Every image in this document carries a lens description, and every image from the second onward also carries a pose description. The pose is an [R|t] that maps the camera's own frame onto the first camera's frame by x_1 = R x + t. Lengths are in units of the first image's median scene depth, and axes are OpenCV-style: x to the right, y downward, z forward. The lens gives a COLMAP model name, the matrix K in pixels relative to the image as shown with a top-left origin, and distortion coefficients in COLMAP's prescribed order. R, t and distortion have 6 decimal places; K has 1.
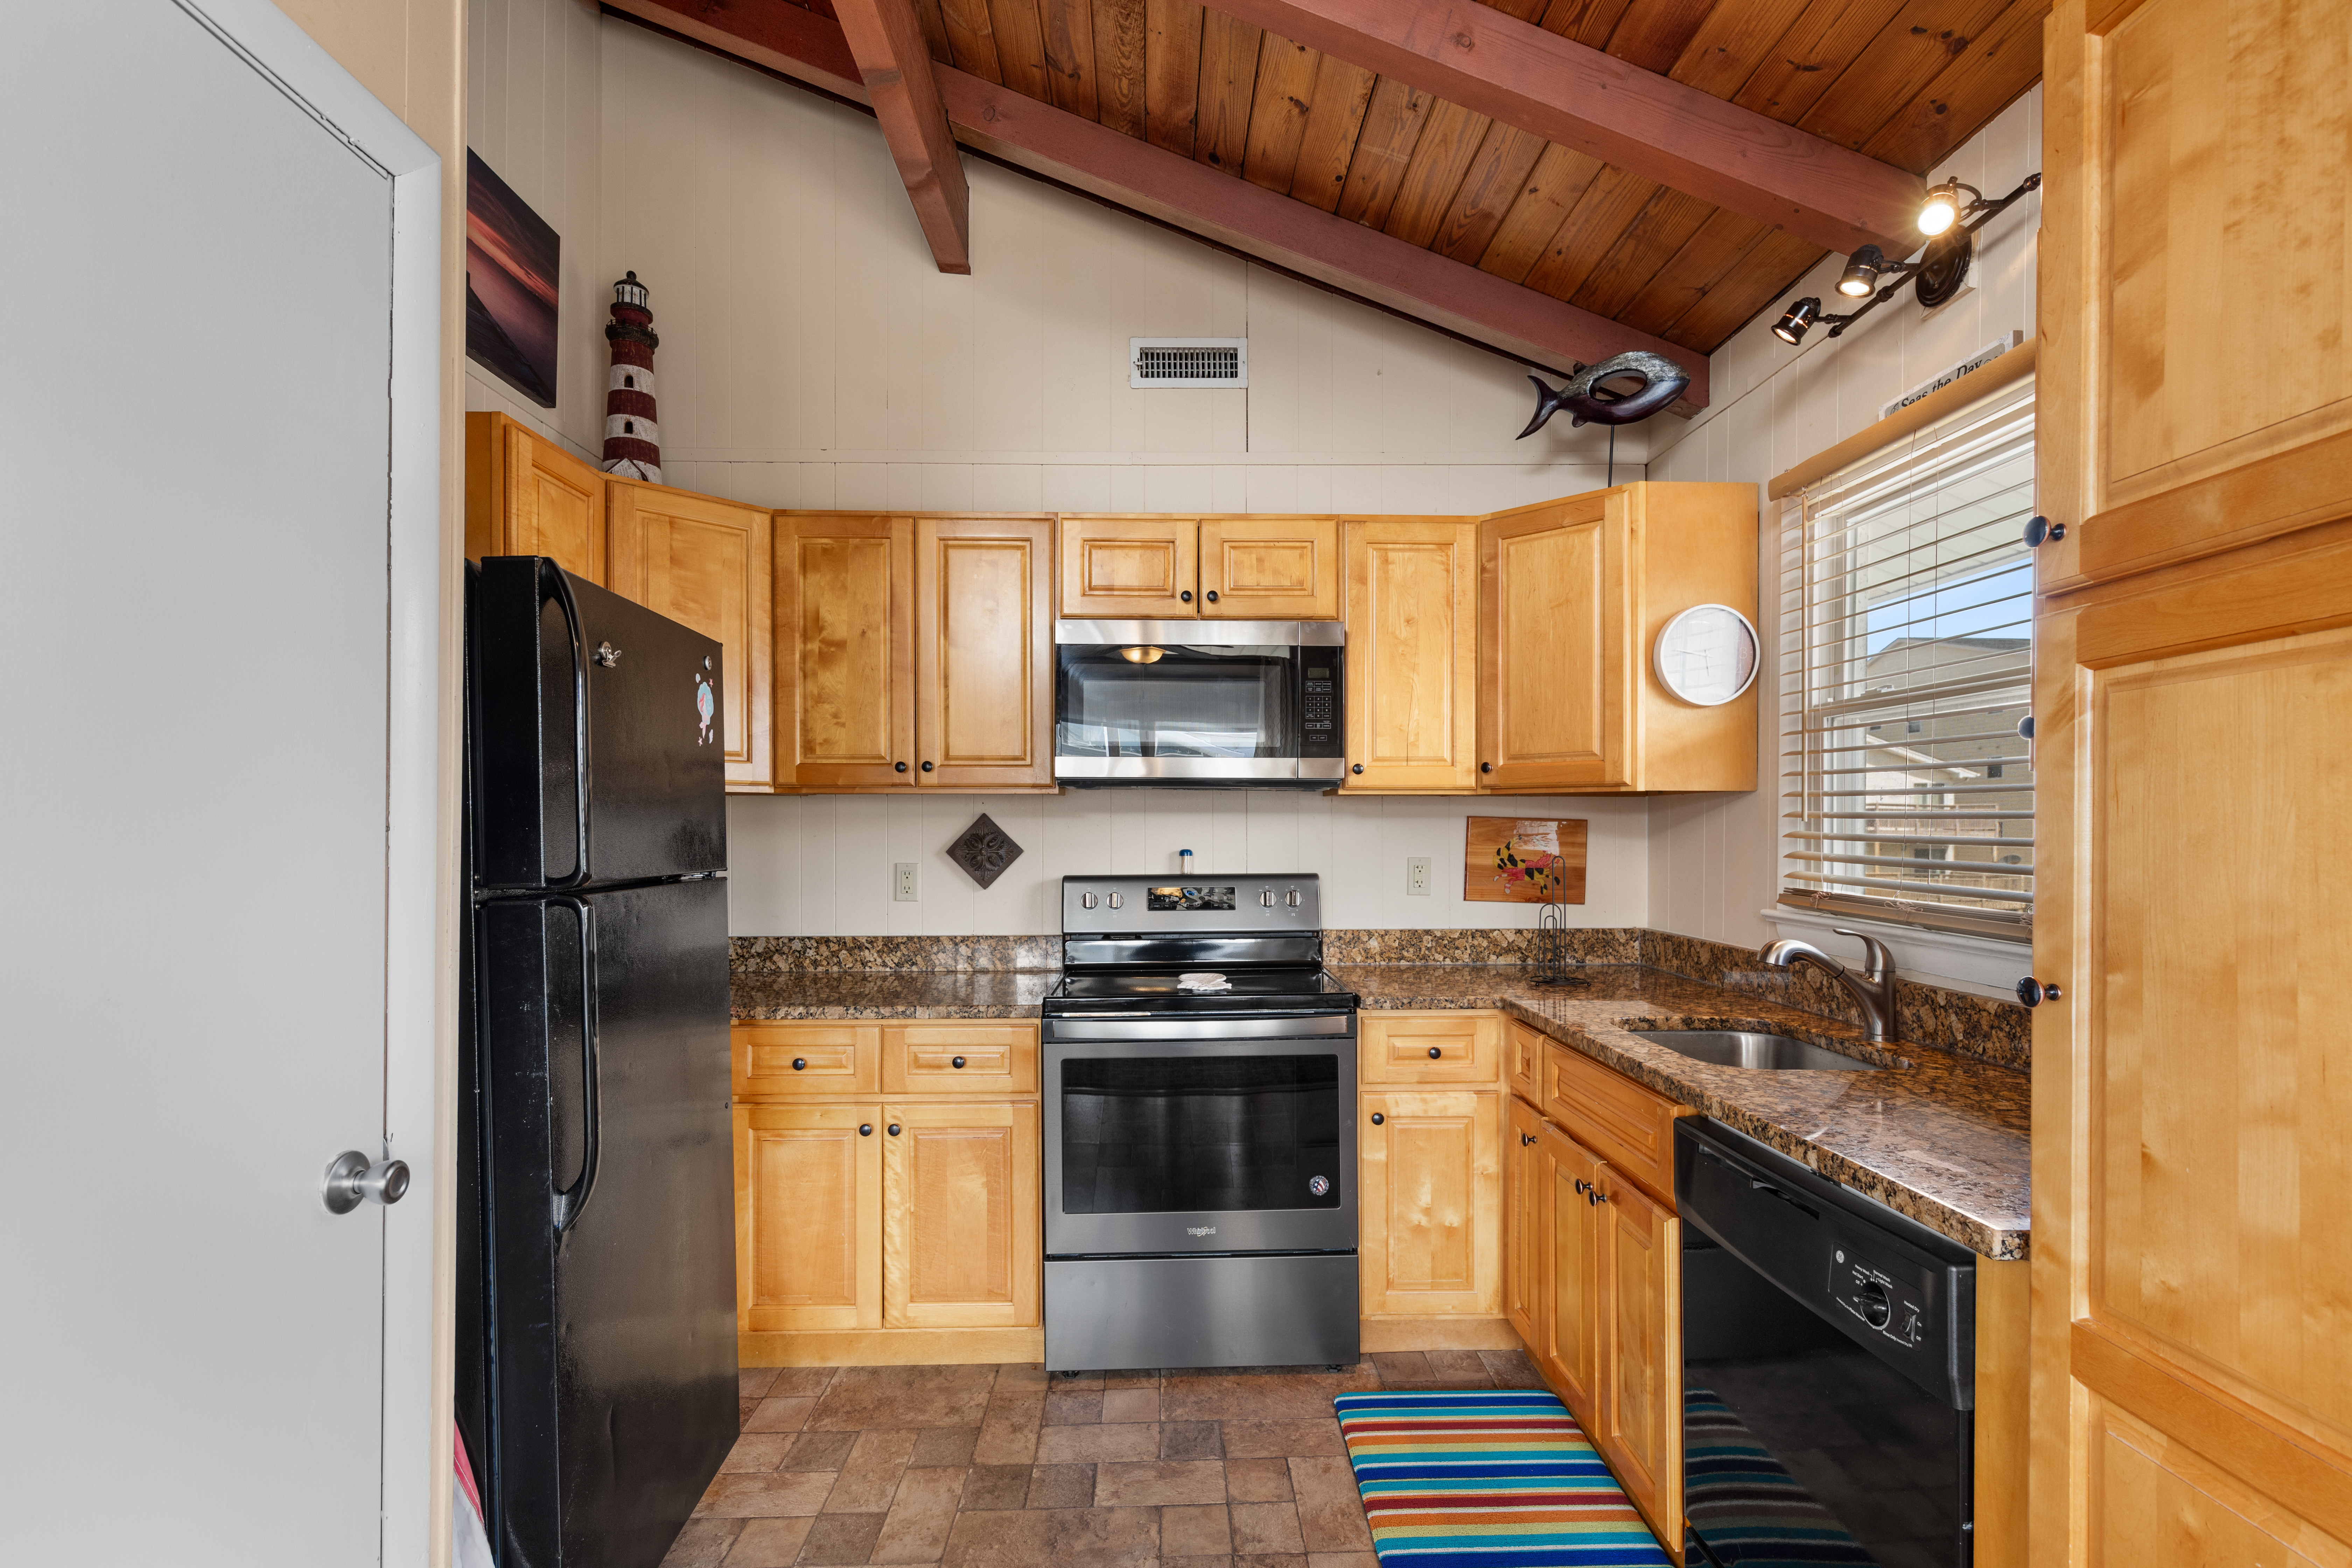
lens RADIAL K [[1084.5, 0, 1180.2], [0, 1084.5, 824.1], [0, 0, 1]] dist [0.002147, 0.000066]
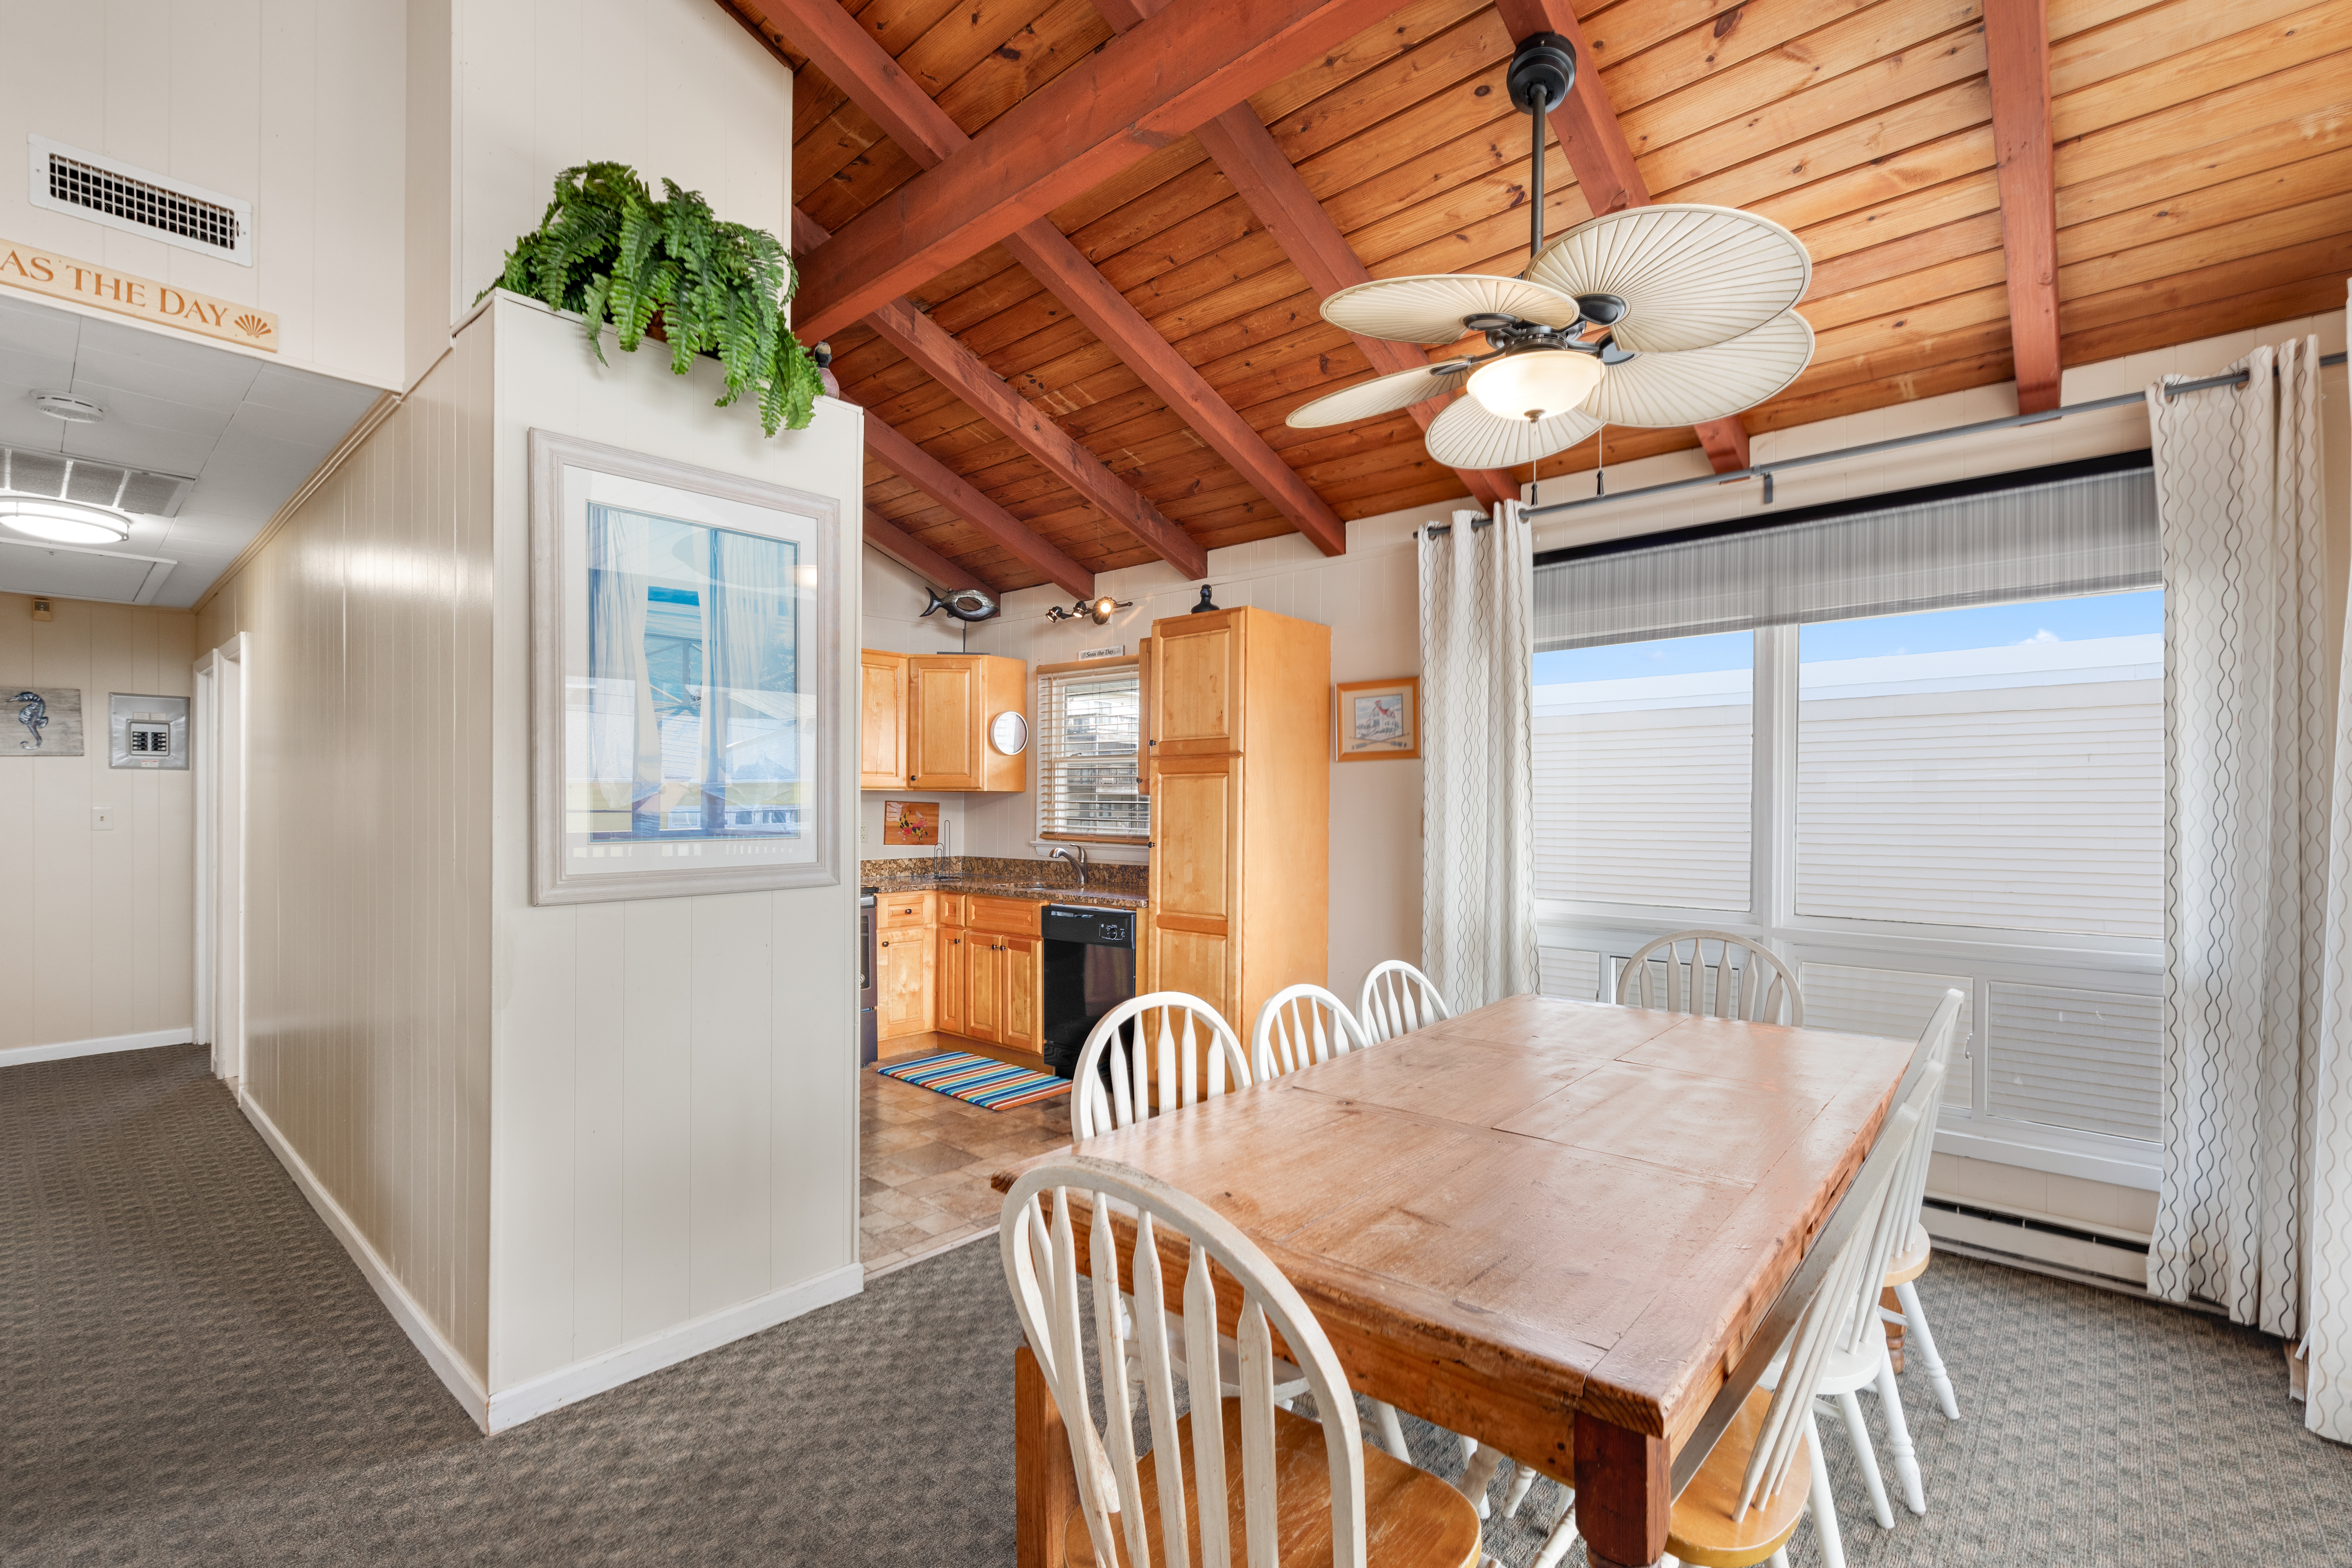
lens RADIAL K [[1036.1, 0, 1178.1], [0, 1036.1, 818.8], [0, 0, 1]] dist [0.000474, -0.000086]
pose [[0.689520, -0.006434, 0.724238, -0.869802], [-0.007024, 0.999854, 0.015570, -0.009220], [-0.724232, -0.015823, 0.689375, -0.791510]]
